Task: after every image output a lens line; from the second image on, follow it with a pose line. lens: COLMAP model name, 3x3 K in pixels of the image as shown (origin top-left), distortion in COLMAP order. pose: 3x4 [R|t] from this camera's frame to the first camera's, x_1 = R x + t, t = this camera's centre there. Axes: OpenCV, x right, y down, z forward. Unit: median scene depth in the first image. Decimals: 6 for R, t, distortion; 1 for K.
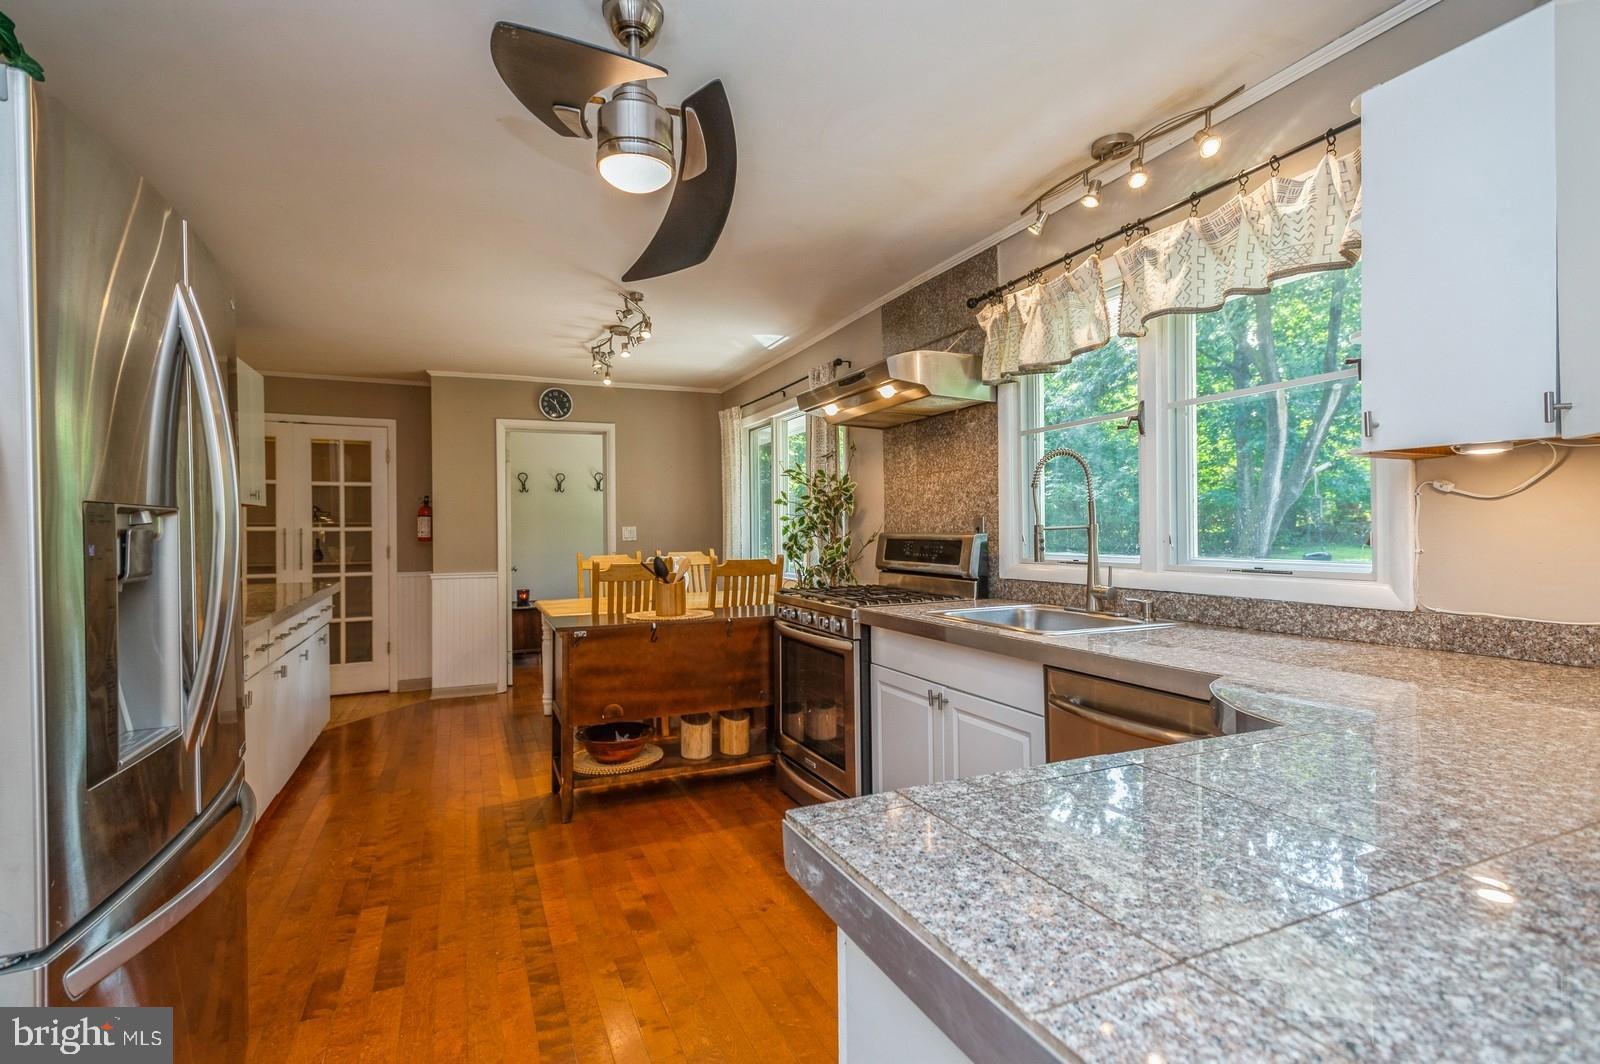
lens RADIAL K [[742.5, 0, 796.4], [0, 742.5, 532.6], [0, 0, 1]] dist [0.017354, -0.006775]
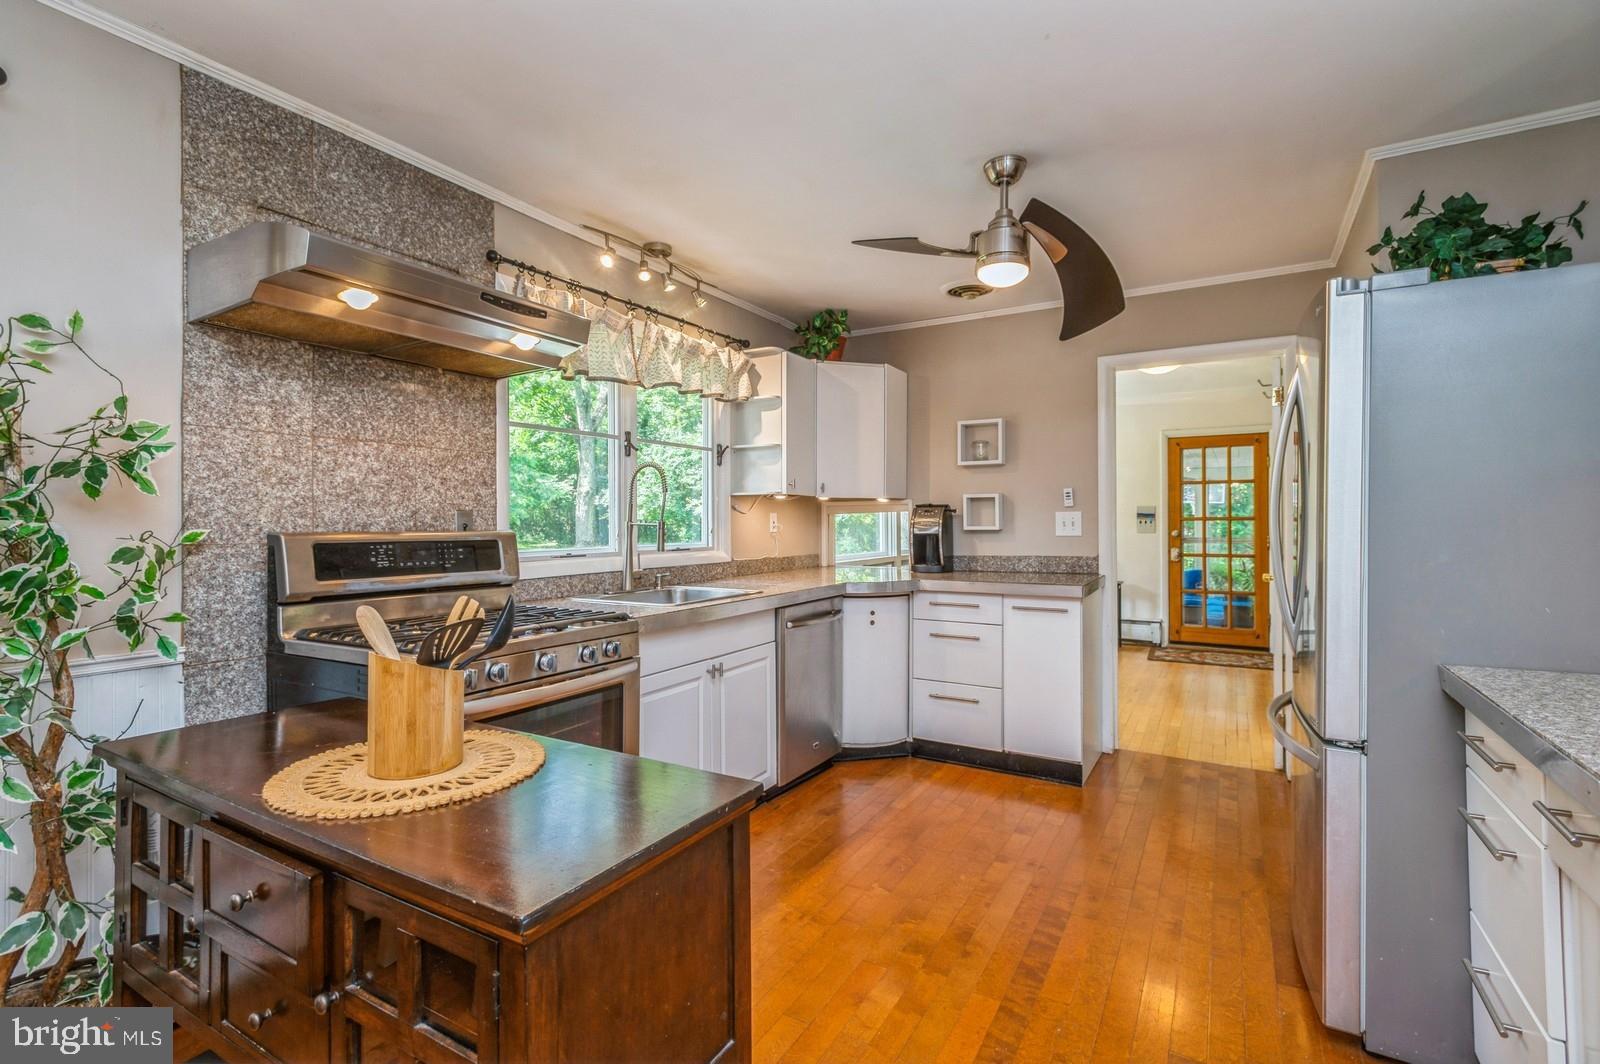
lens RADIAL K [[742.5, 0, 800.9], [0, 742.5, 518.4], [0, 0, 1]] dist [0.017354, -0.006775]
pose [[-0.581435, 0.011284, 0.813515, -0.646513], [0.009591, 0.999929, -0.007015, -0.004147], [-0.813536, 0.003724, -0.581502, 1.208264]]
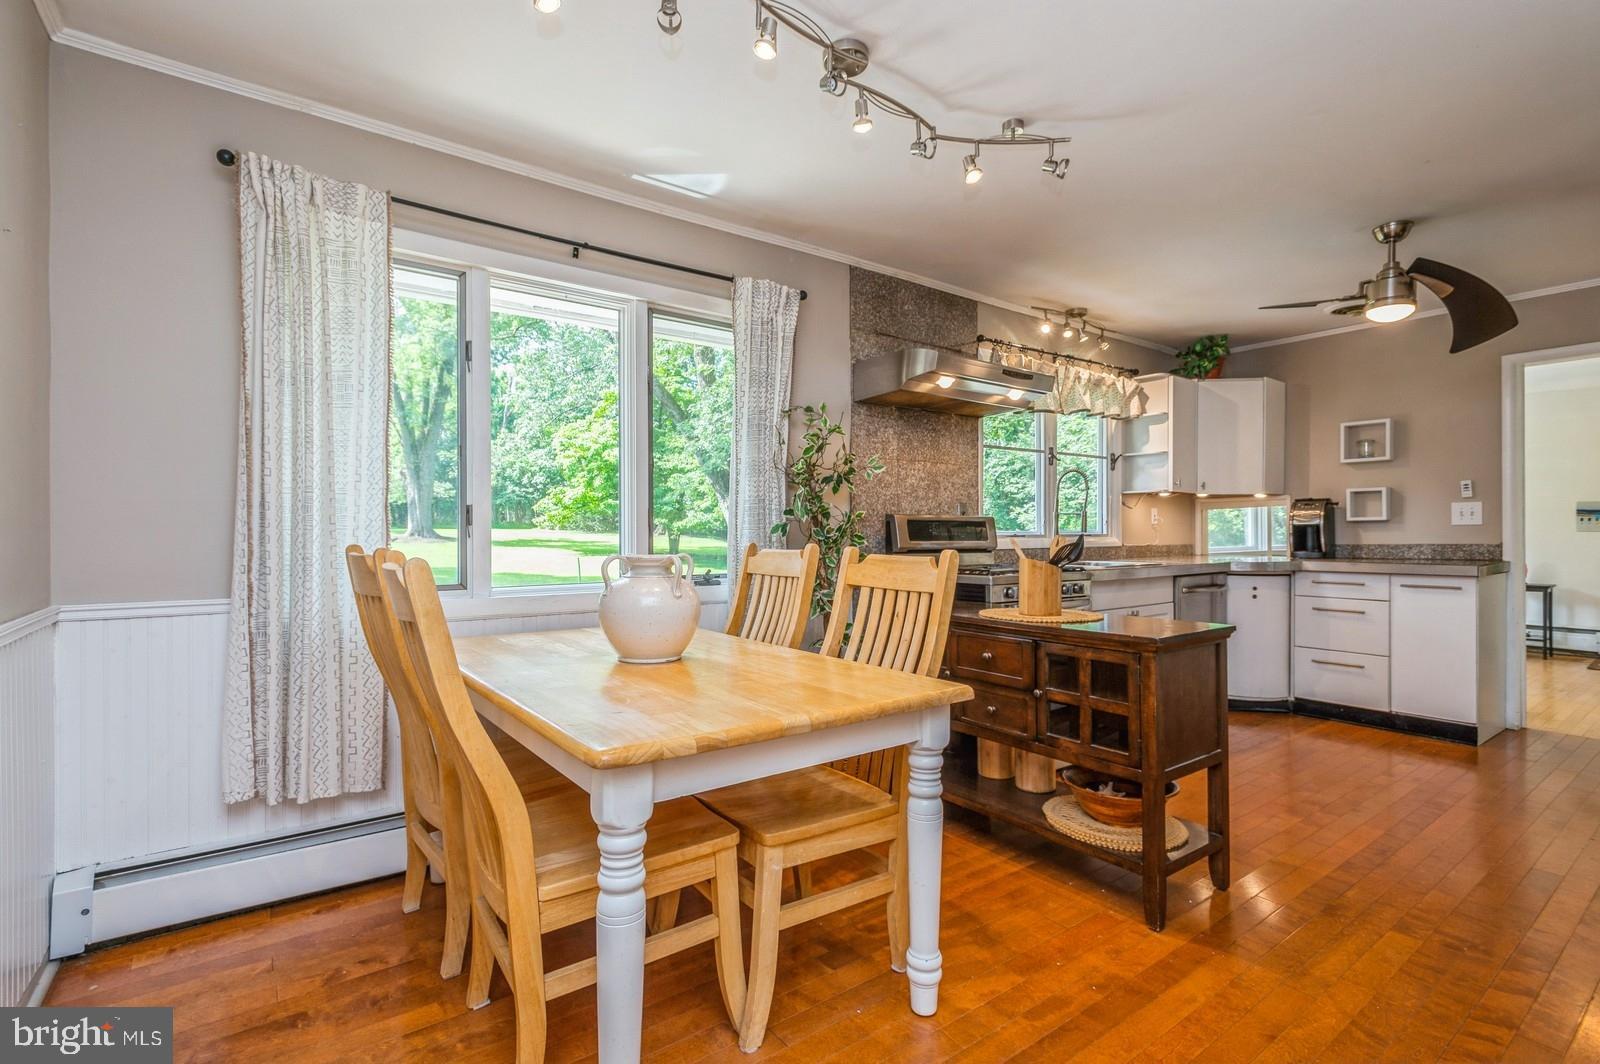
lens RADIAL K [[742.5, 0, 798.1], [0, 742.5, 535.4], [0, 0, 1]] dist [0.017354, -0.006775]
pose [[-0.212606, 0.004895, 0.977126, -0.964059], [0.007768, 0.999964, -0.003319, 0.036657], [-0.977107, 0.006885, -0.212636, 1.591427]]
